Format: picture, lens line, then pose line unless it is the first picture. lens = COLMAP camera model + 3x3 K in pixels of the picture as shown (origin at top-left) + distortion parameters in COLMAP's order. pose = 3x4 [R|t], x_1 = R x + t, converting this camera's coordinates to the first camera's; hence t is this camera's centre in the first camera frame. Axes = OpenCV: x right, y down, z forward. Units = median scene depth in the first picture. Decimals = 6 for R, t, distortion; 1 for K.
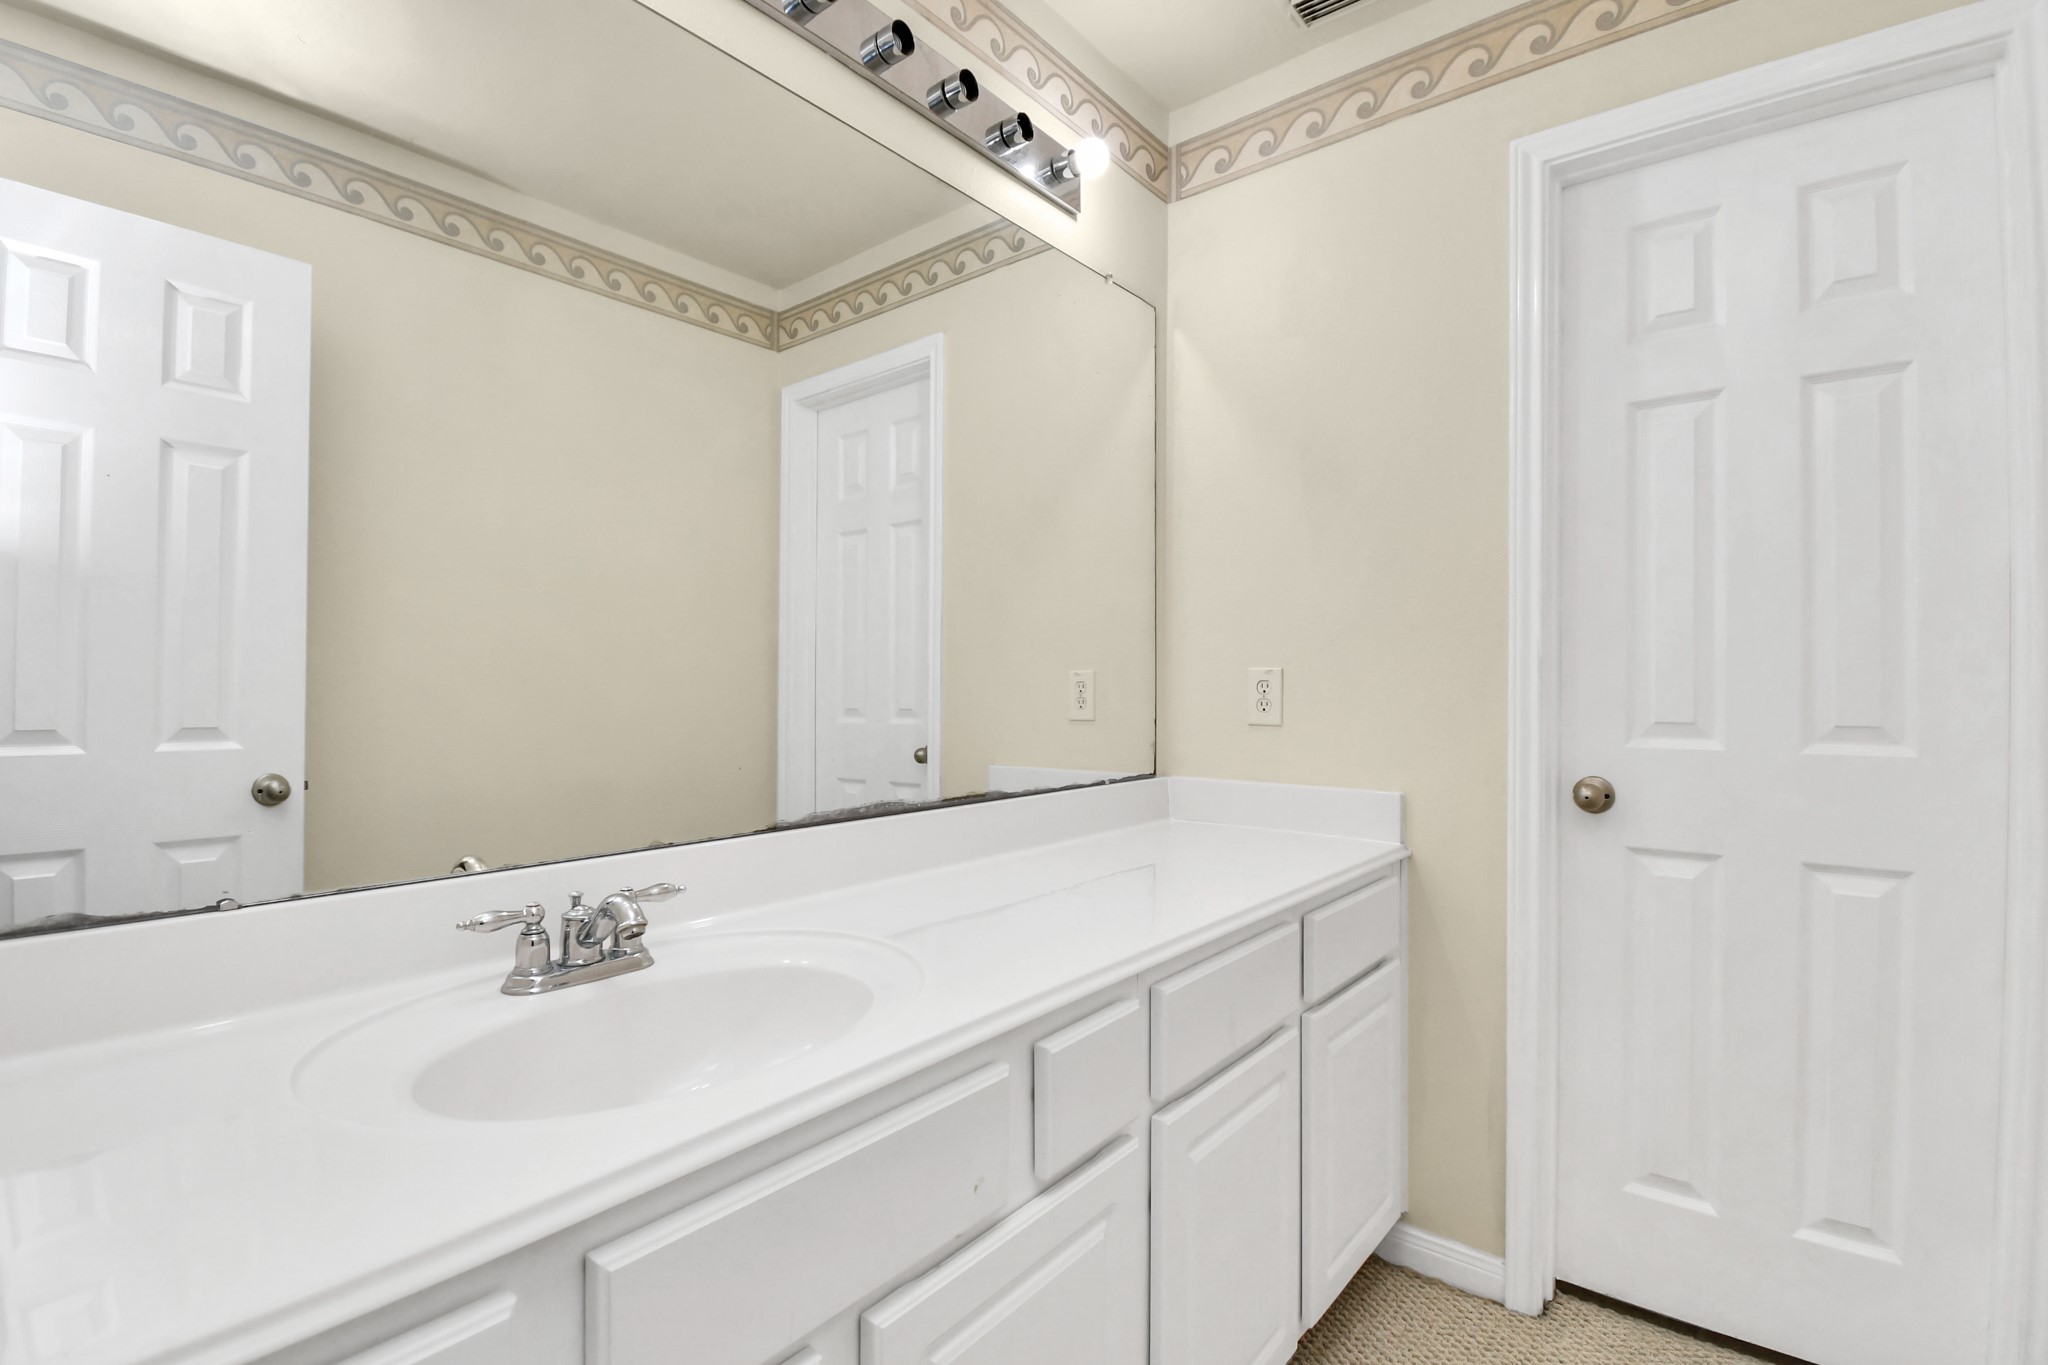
lens RADIAL K [[909.5, 0, 1030.2], [0, 909.5, 670.4], [0, 0, 1]] dist [0.000813, -0.014435]
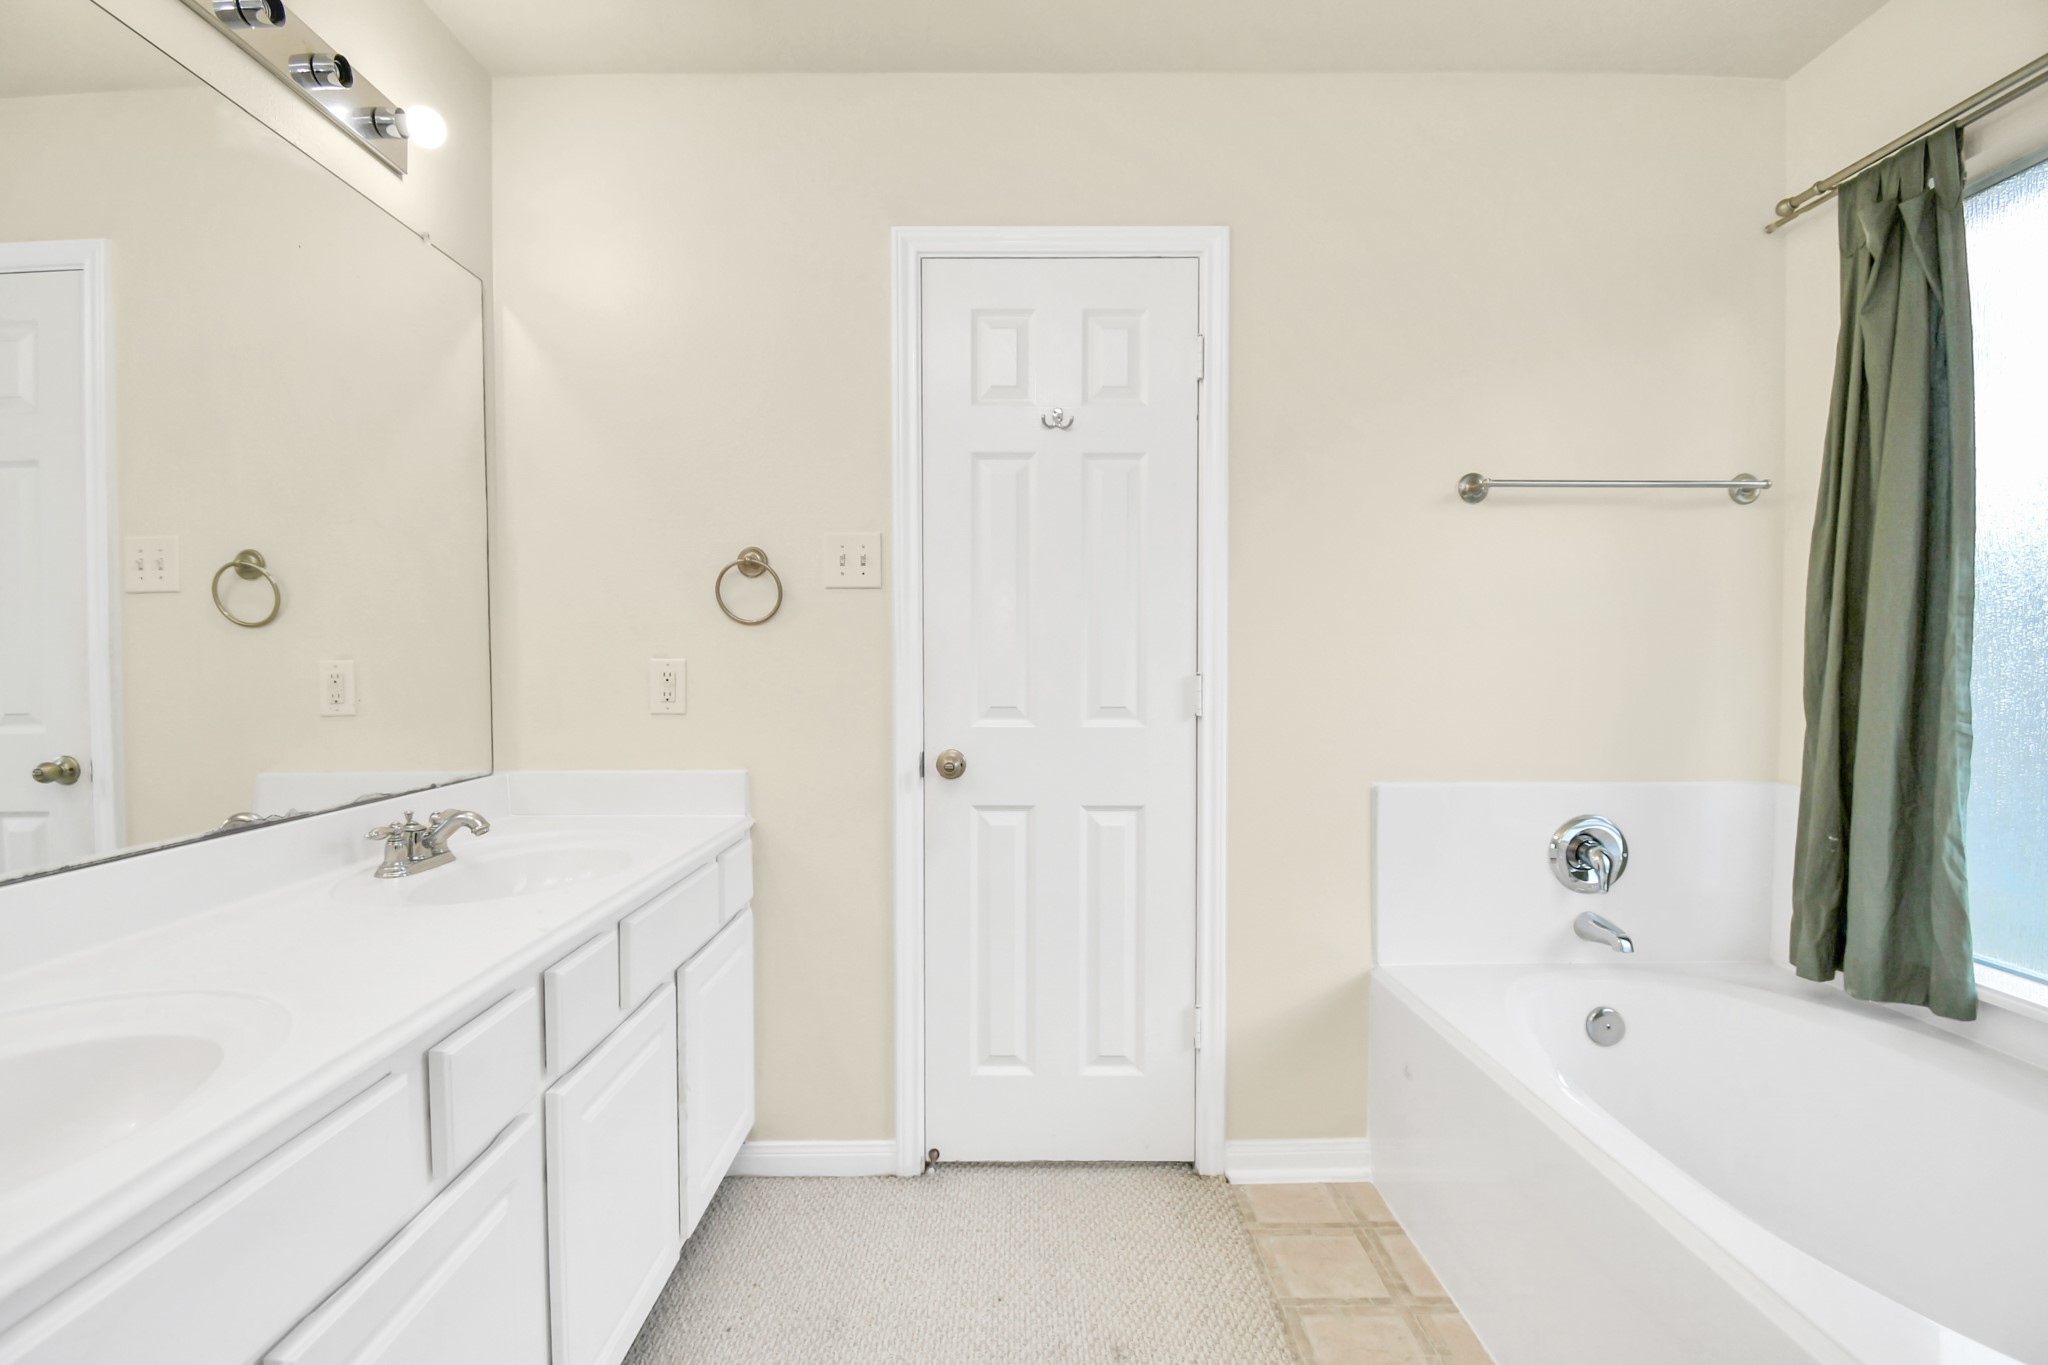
lens RADIAL K [[909.5, 0, 1030.2], [0, 909.5, 670.4], [0, 0, 1]] dist [0.000813, -0.014435]
pose [[0.750109, -0.020545, 0.660995, -0.091944], [0.005162, 0.999669, 0.025214, -0.023104], [-0.661295, -0.015502, 0.749966, -0.120352]]
